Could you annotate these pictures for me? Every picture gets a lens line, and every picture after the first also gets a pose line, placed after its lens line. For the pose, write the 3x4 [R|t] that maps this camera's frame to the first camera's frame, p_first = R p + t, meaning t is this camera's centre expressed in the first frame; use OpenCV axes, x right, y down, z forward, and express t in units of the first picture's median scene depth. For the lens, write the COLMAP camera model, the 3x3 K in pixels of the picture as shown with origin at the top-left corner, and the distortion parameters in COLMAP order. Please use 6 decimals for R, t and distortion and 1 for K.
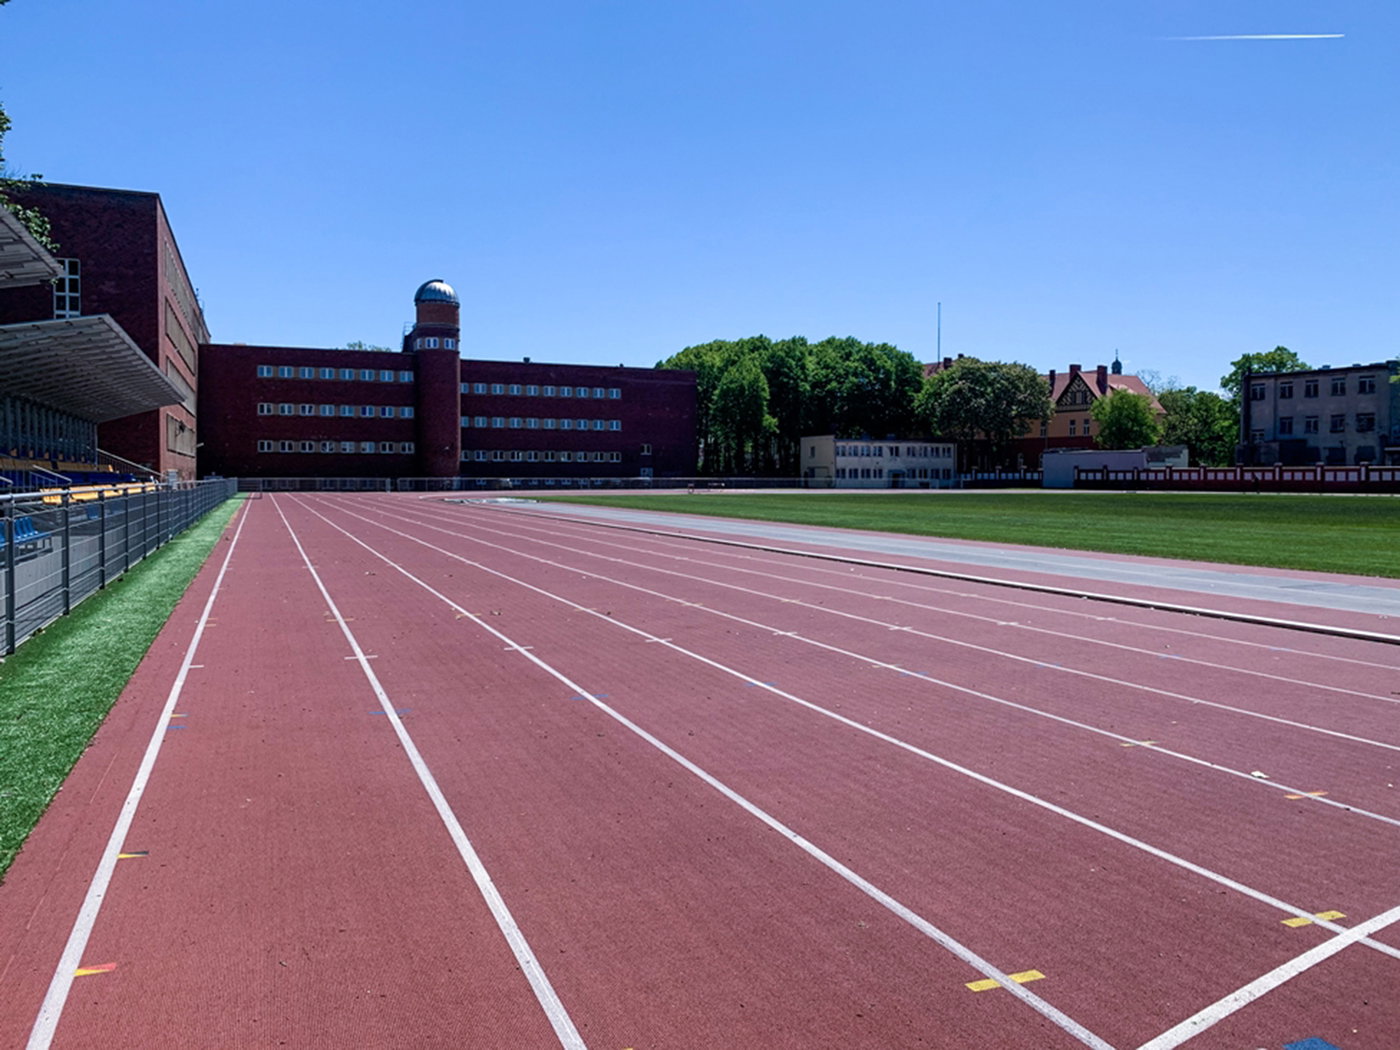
lens RADIAL K [[1024.2, 0, 725.7], [0, 1024.2, 526.5], [0, 0, 1]] dist [0.021155, -0.025260]
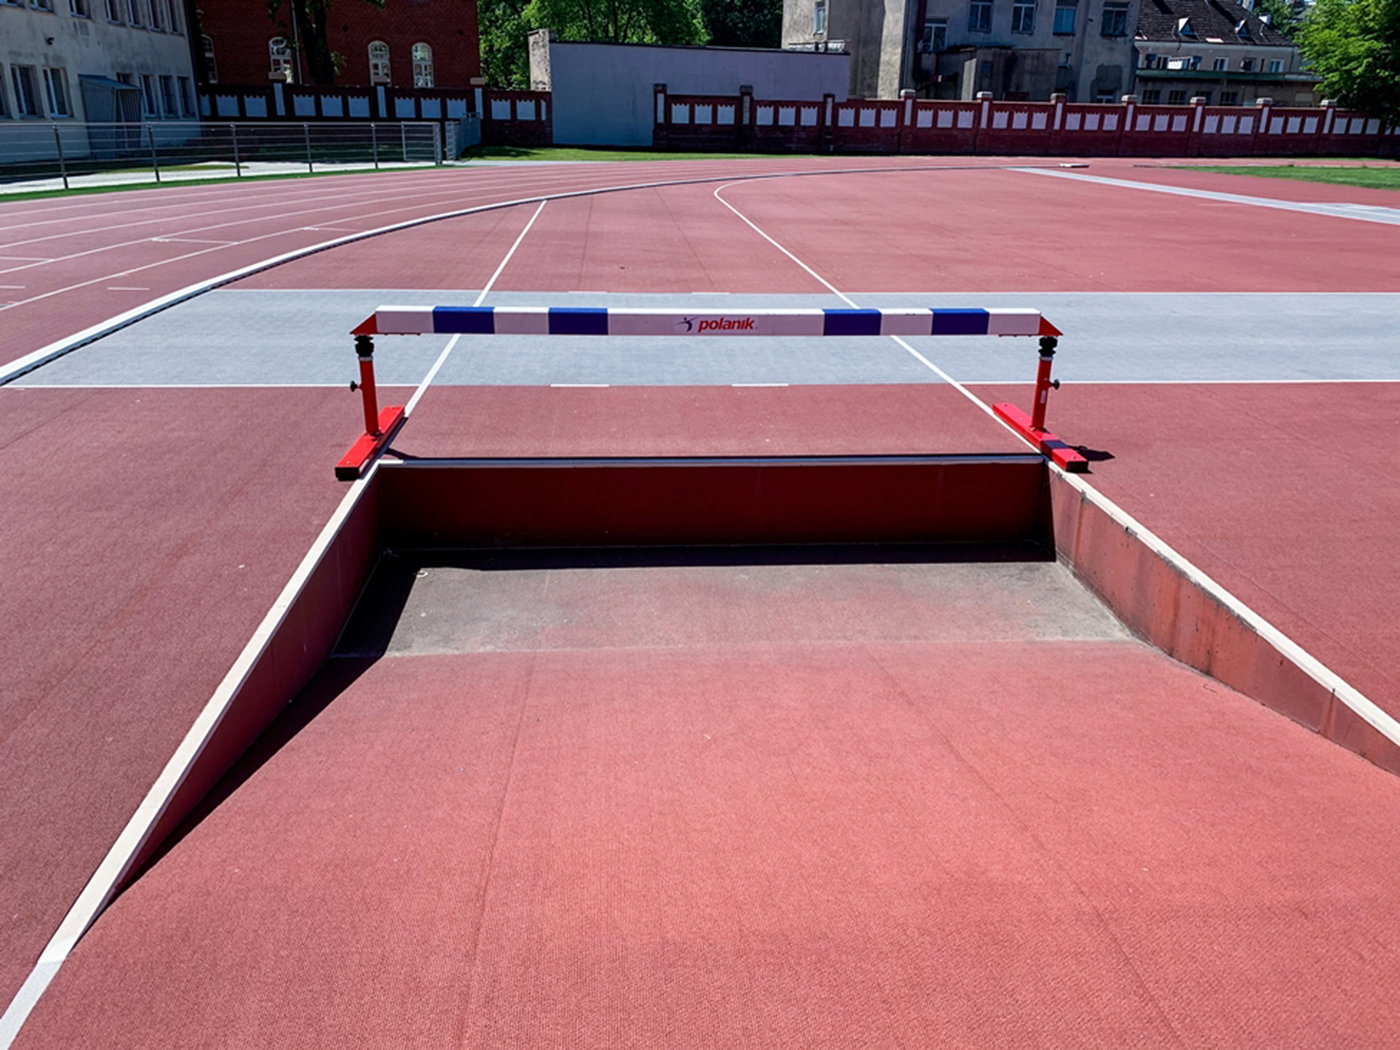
lens RADIAL K [[1024.2, 0, 725.7], [0, 1024.2, 526.5], [0, 0, 1]] dist [0.021155, -0.025260]
pose [[0.329893, -0.348145, 0.877477, -0.037531], [0.028570, 0.932769, 0.359341, -0.042197], [-0.943586, -0.093474, 0.317660, 0.836286]]
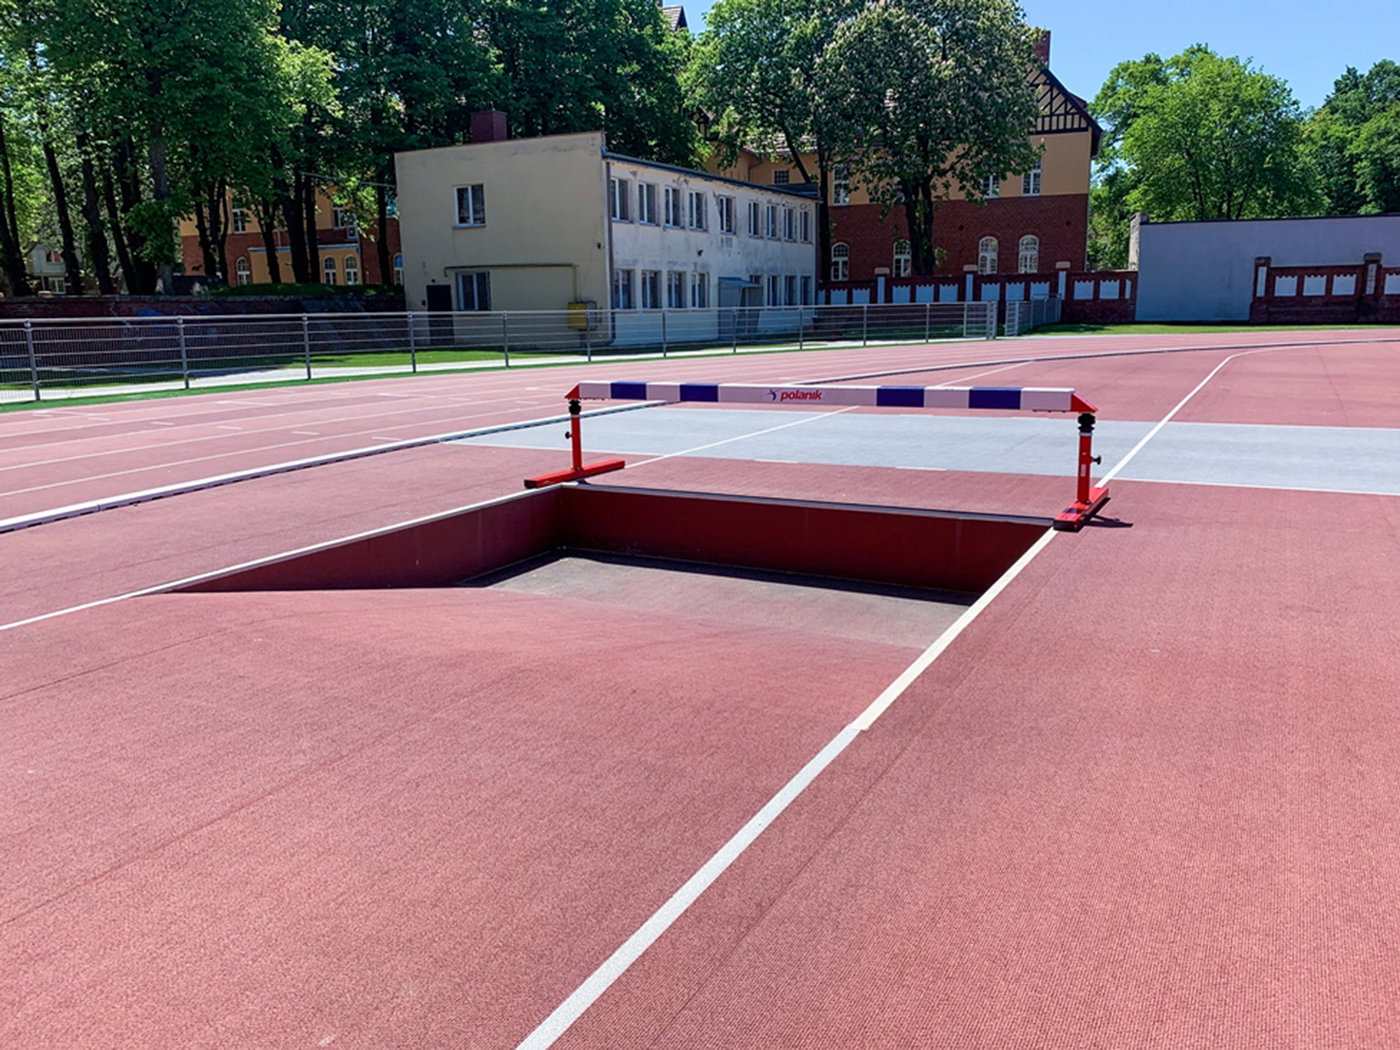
lens RADIAL K [[1039.5, 0, 696.4], [0, 1039.5, 525.4], [0, 0, 1]] dist [-0.005302, -0.013192]
pose [[0.794998, -0.146404, 0.588680, -0.035847], [0.054885, 0.983819, 0.170553, -0.039549], [-0.604124, -0.103280, 0.790170, 0.821187]]
